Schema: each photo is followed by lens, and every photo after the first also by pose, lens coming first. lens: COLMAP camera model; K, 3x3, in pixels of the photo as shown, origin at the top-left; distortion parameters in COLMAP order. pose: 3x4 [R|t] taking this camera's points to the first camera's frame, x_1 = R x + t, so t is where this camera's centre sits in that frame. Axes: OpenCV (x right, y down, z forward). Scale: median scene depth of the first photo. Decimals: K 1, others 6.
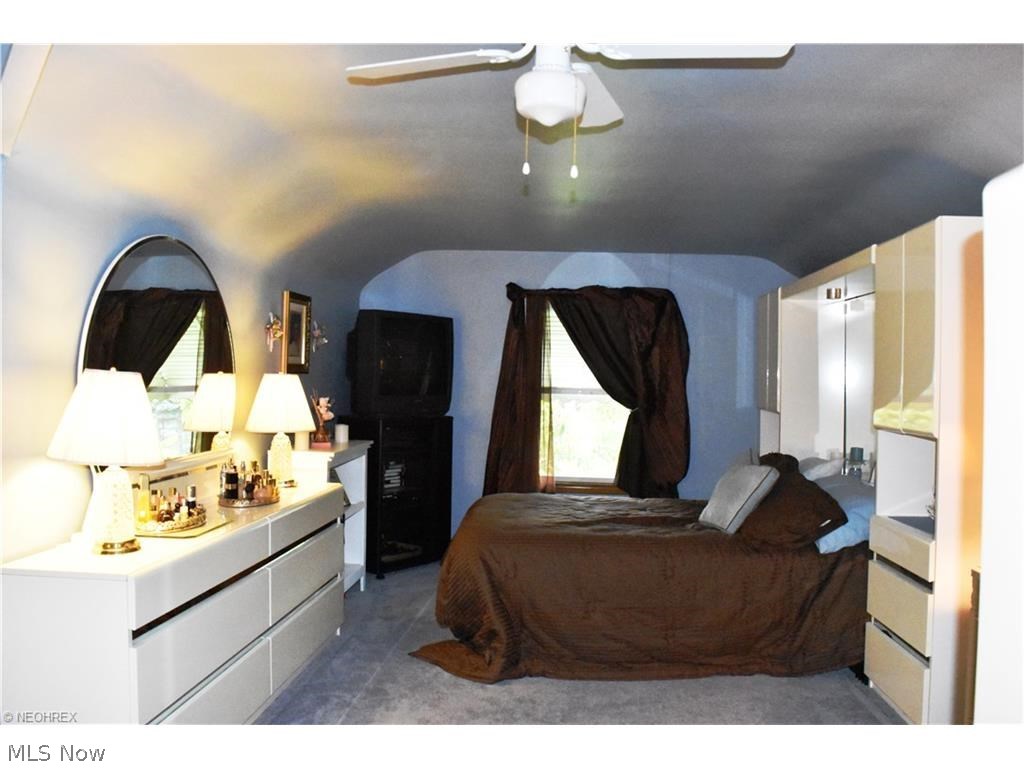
lens RADIAL K [[801.7, 0, 517.9], [0, 801.7, 386.0], [0, 0, 1]] dist [-0.088422, 0.000976]
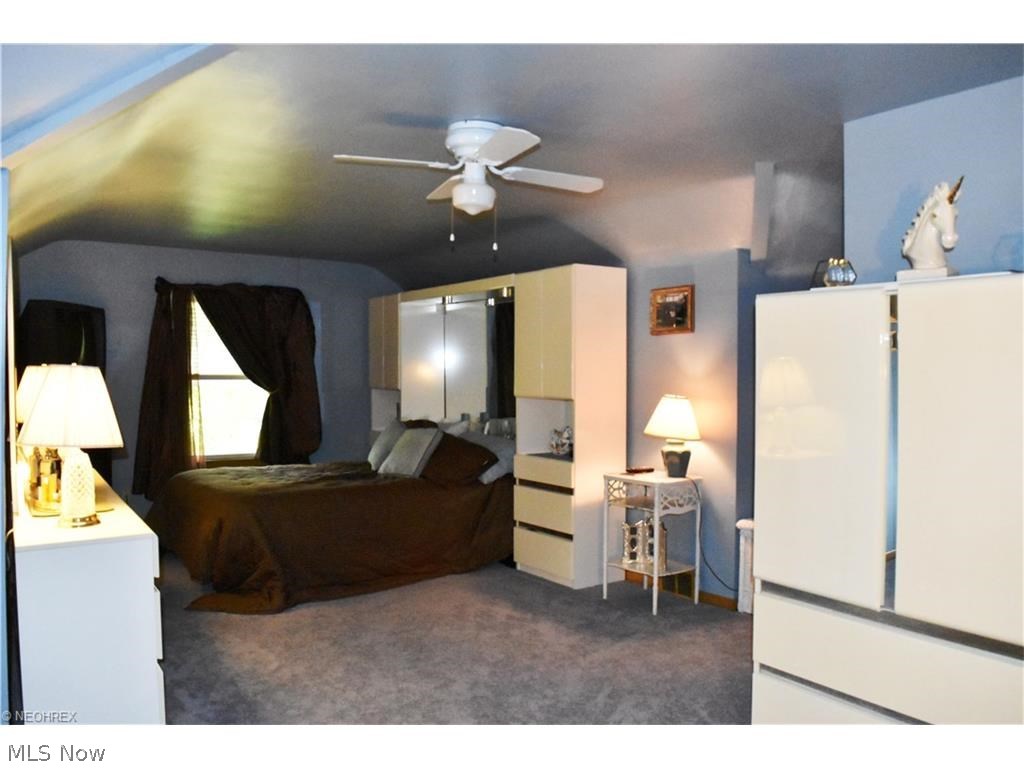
lens RADIAL K [[801.7, 0, 517.9], [0, 801.7, 386.0], [0, 0, 1]] dist [-0.088422, 0.000976]
pose [[0.773906, -0.028724, 0.632649, -0.453265], [0.015281, 0.999527, 0.026689, -0.006851], [-0.633116, -0.010988, 0.773979, -0.168463]]
